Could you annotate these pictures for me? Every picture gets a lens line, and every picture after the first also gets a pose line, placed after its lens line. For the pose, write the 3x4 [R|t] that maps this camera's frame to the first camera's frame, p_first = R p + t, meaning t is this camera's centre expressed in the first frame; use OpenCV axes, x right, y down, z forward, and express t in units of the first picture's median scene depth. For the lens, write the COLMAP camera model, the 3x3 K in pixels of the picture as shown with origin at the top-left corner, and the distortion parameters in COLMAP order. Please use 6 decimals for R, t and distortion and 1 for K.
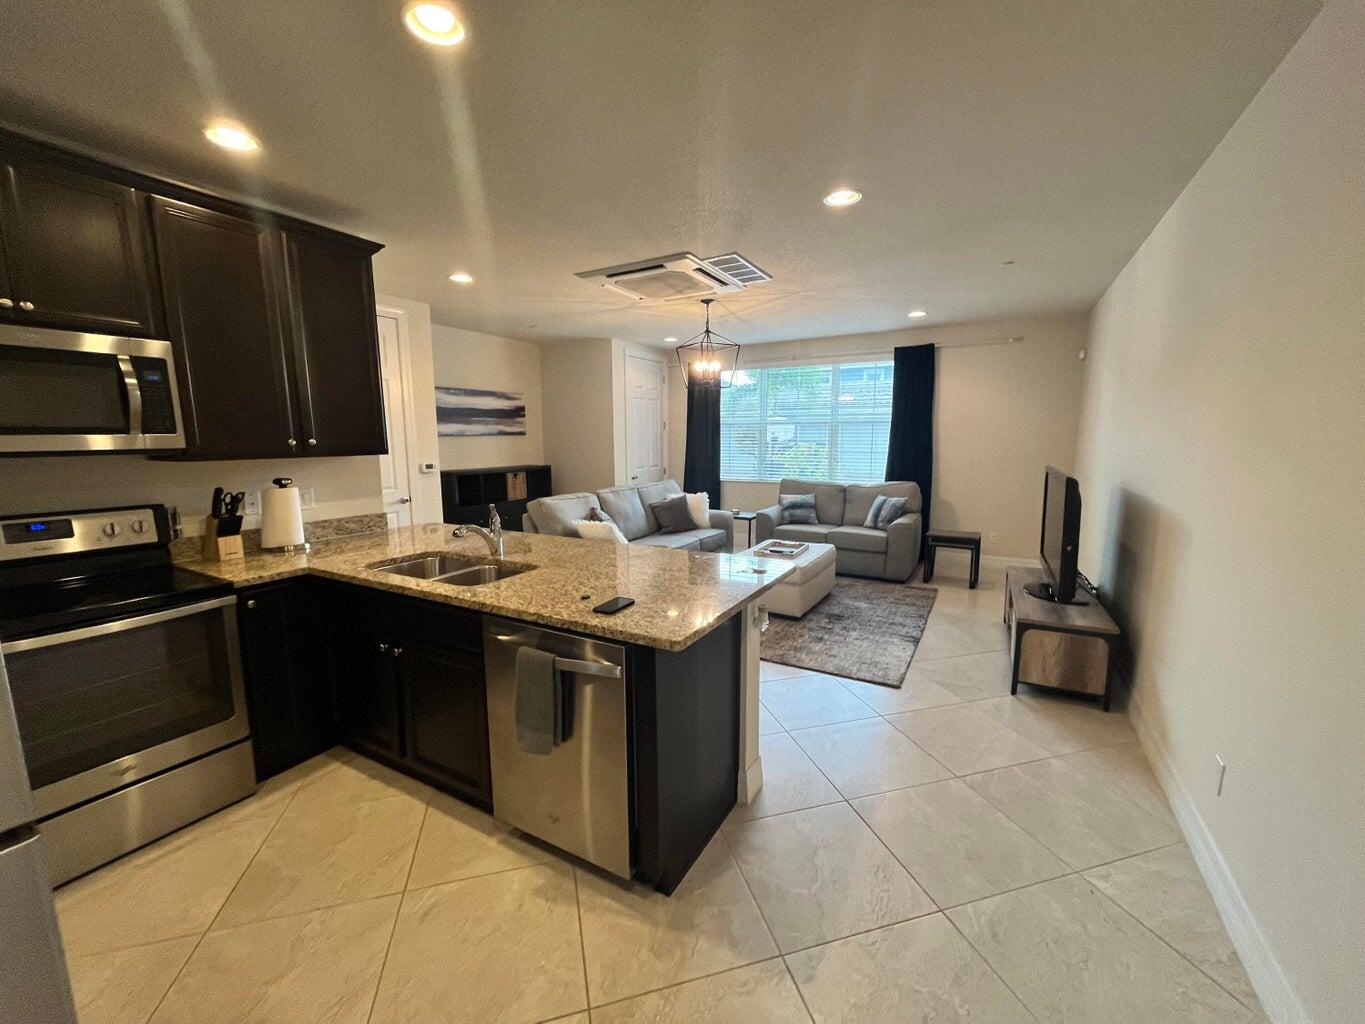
lens RADIAL K [[551.6, 0, 683.3], [0, 551.6, 514.2], [0, 0, 1]] dist [-0.003234, 0.000068]
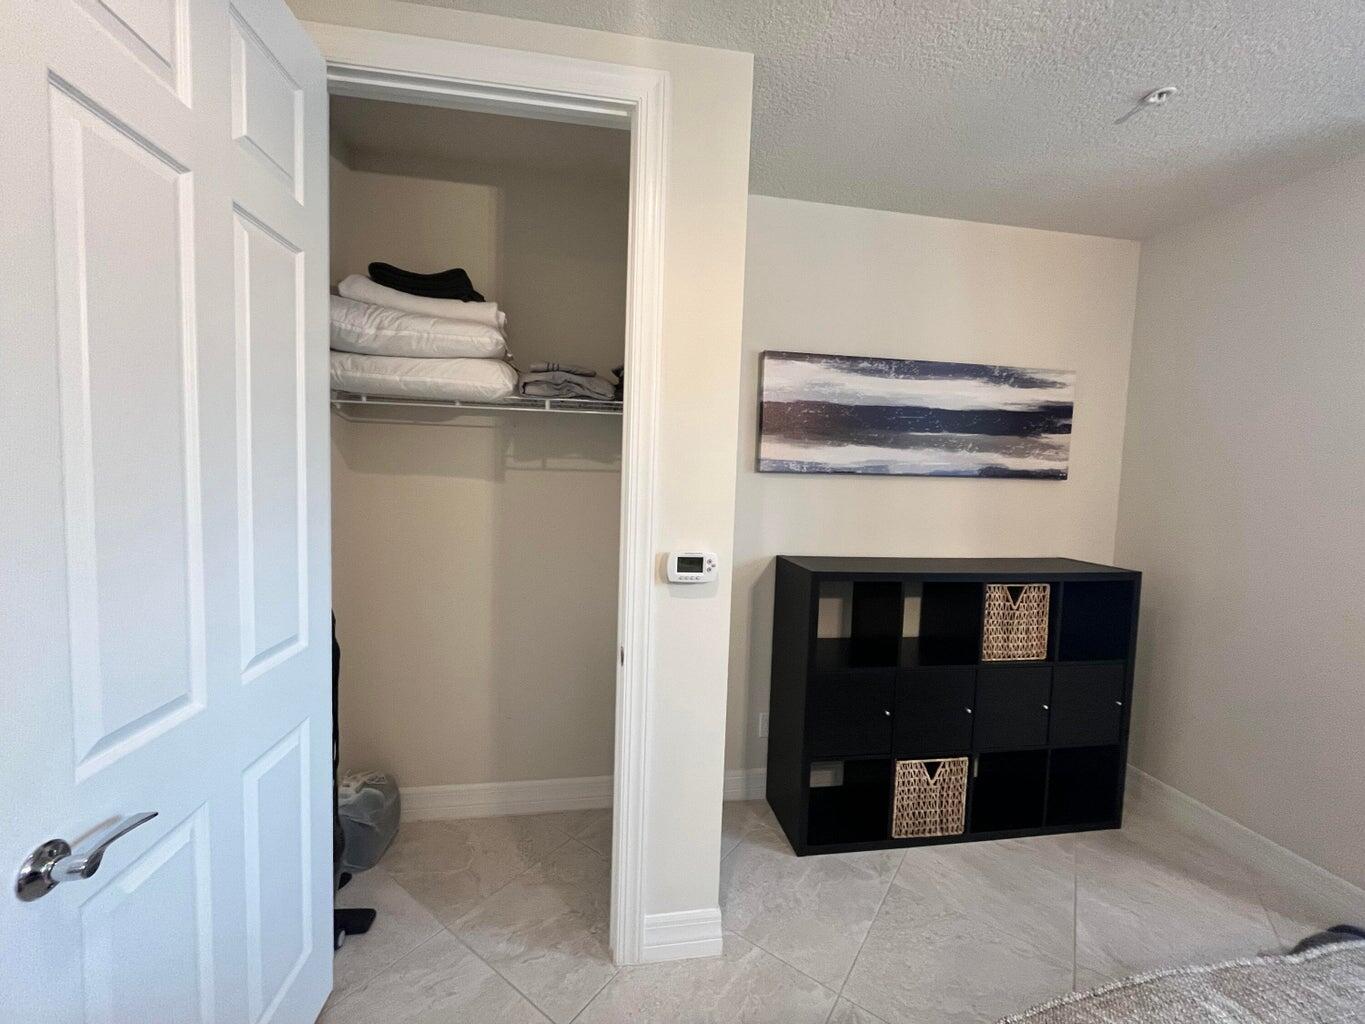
lens RADIAL K [[551.6, 0, 683.2], [0, 551.6, 508.9], [0, 0, 1]] dist [-0.003234, 0.000068]
pose [[0.627729, 0.075776, -0.774735, -0.188001], [-0.143515, 0.989456, -0.019505, -0.094736], [0.765088, 0.123430, 0.631985, 0.676268]]
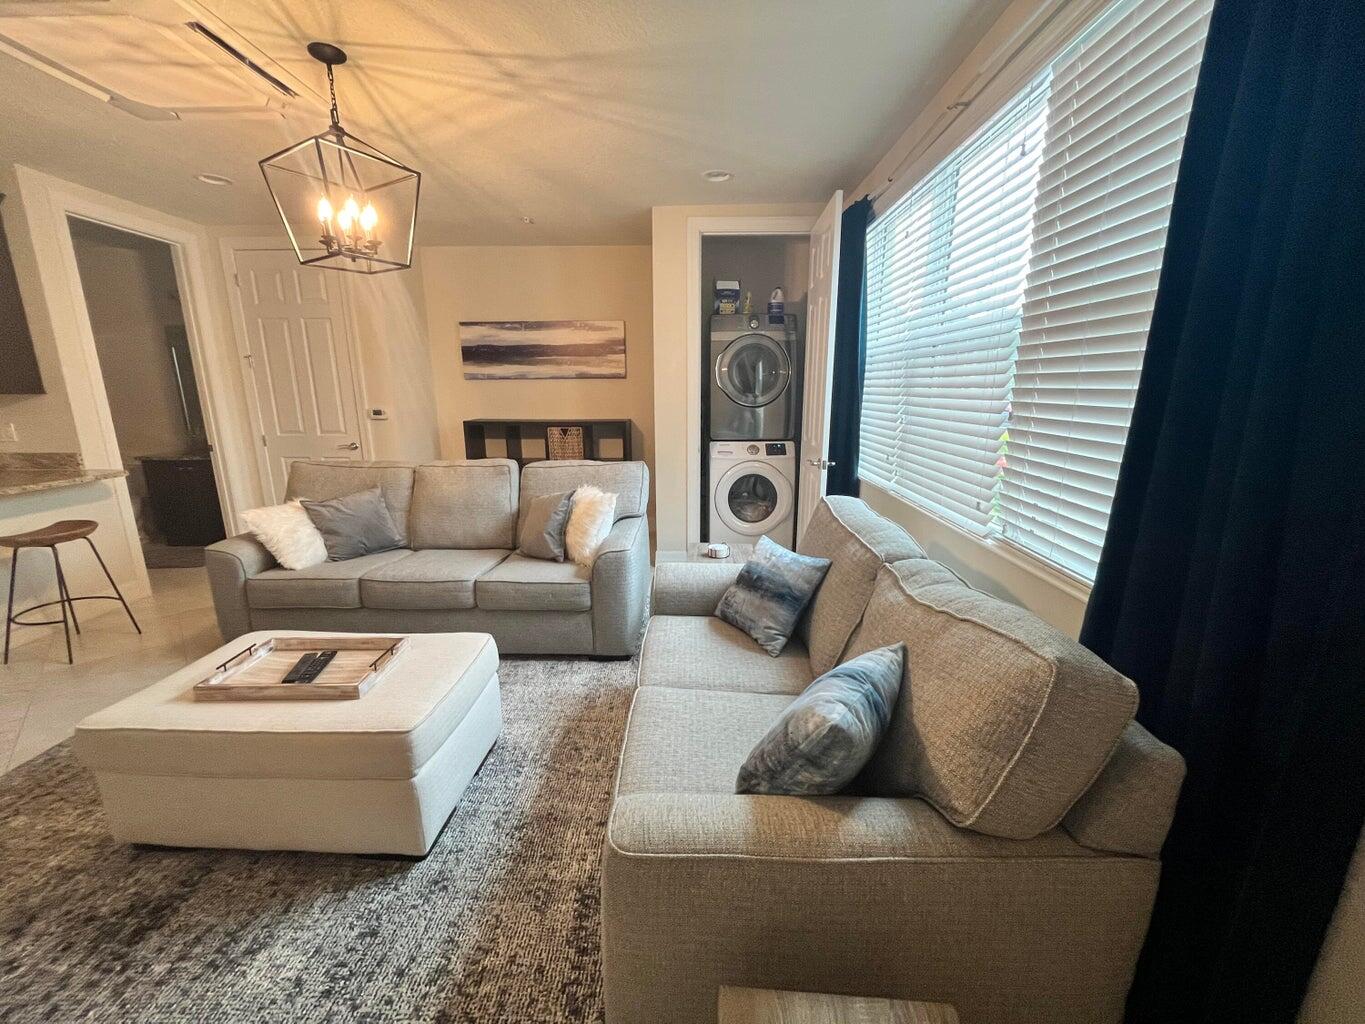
lens RADIAL K [[551.6, 0, 685.9], [0, 551.6, 516.4], [0, 0, 1]] dist [-0.003234, 0.000068]
pose [[0.476864, 0.203892, -0.855002, 0.507325], [-0.124622, 0.978581, 0.163855, -0.111900], [0.870098, 0.028416, 0.492059, 0.853090]]
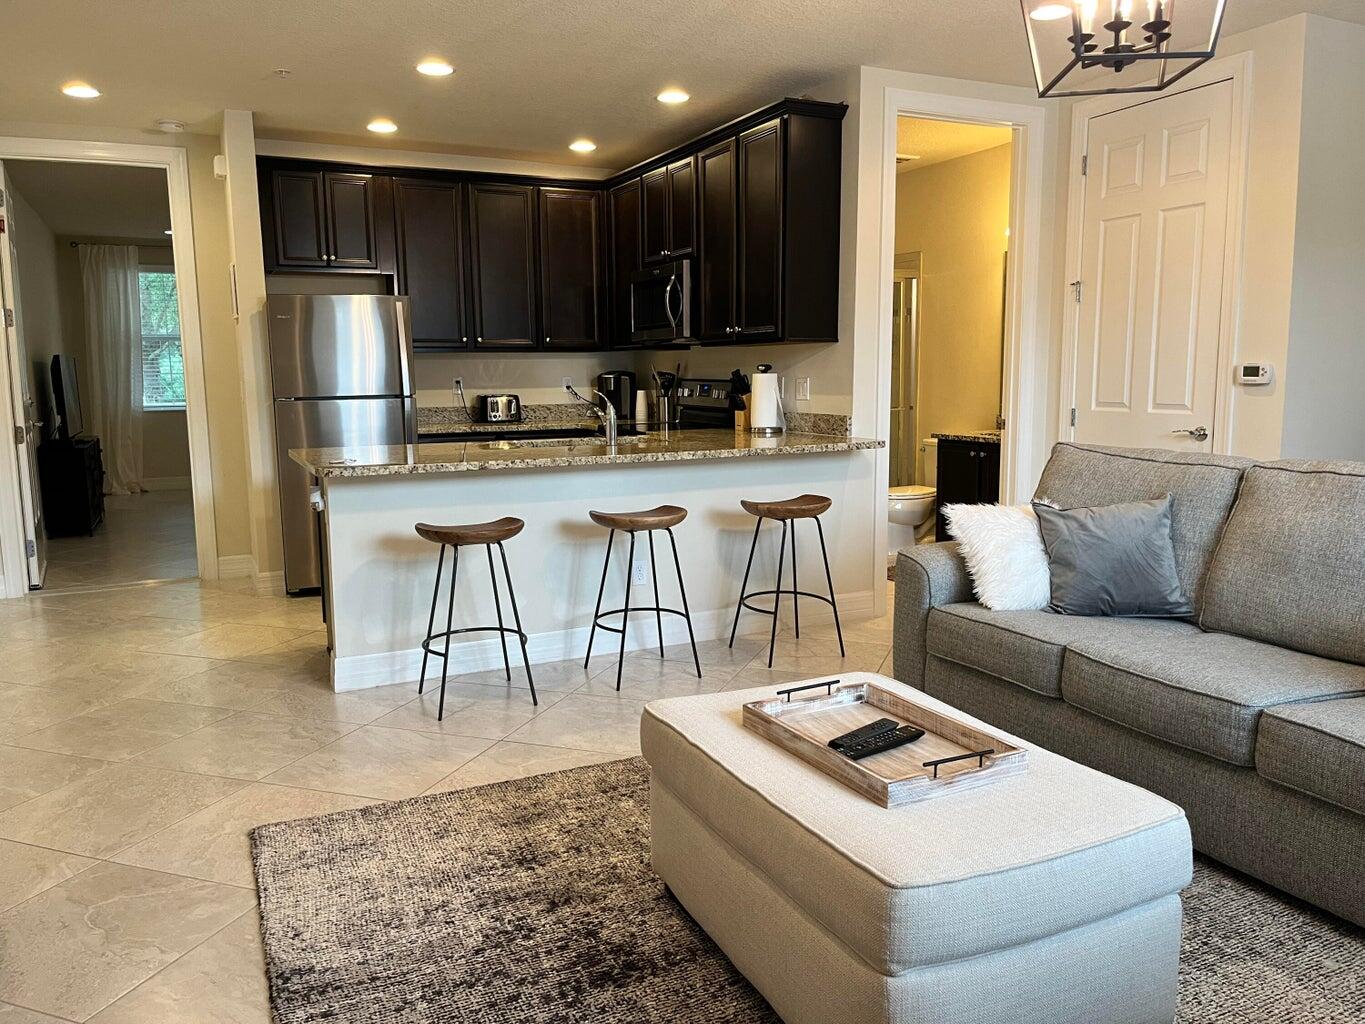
lens RADIAL K [[1036.7, 0, 682.1], [0, 1036.7, 514.3], [0, 0, 1]] dist [0.047788, -0.059595]
pose [[-0.575553, 0.124499, -0.808232, 0.478264], [-0.100972, 0.969961, 0.221316, -0.099729], [0.811507, 0.208988, -0.545693, 0.954109]]
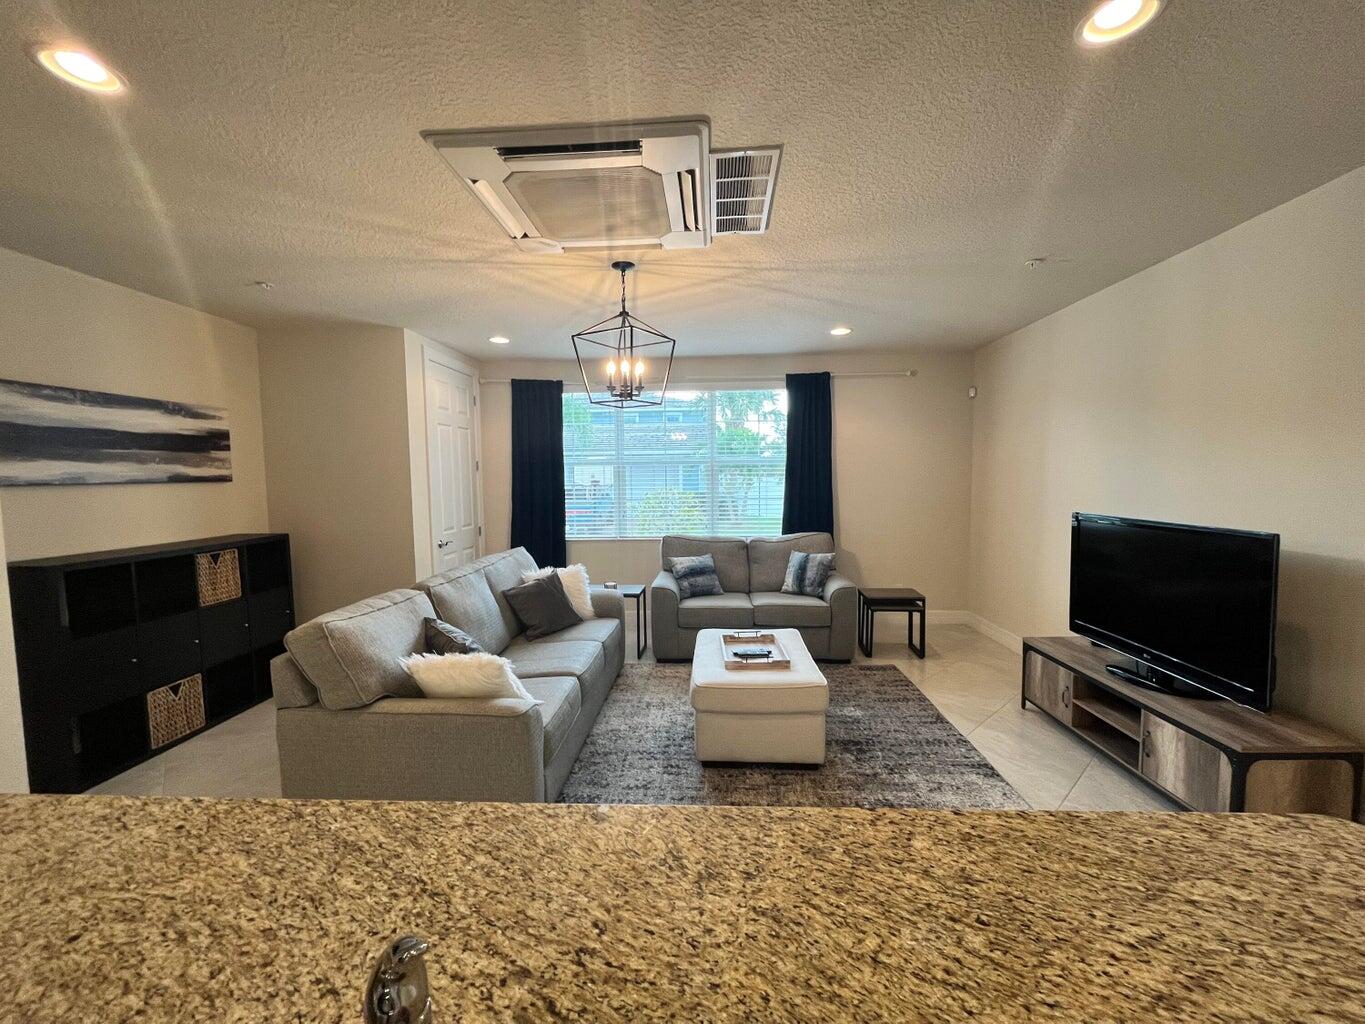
lens RADIAL K [[551.6, 0, 684.3], [0, 551.6, 515.2], [0, 0, 1]] dist [-0.003234, 0.000068]
pose [[0.894226, -0.038006, 0.446000, -0.149481], [0.071382, 0.995746, -0.058267, -0.052787], [-0.441888, 0.083940, 0.893134, 0.357429]]
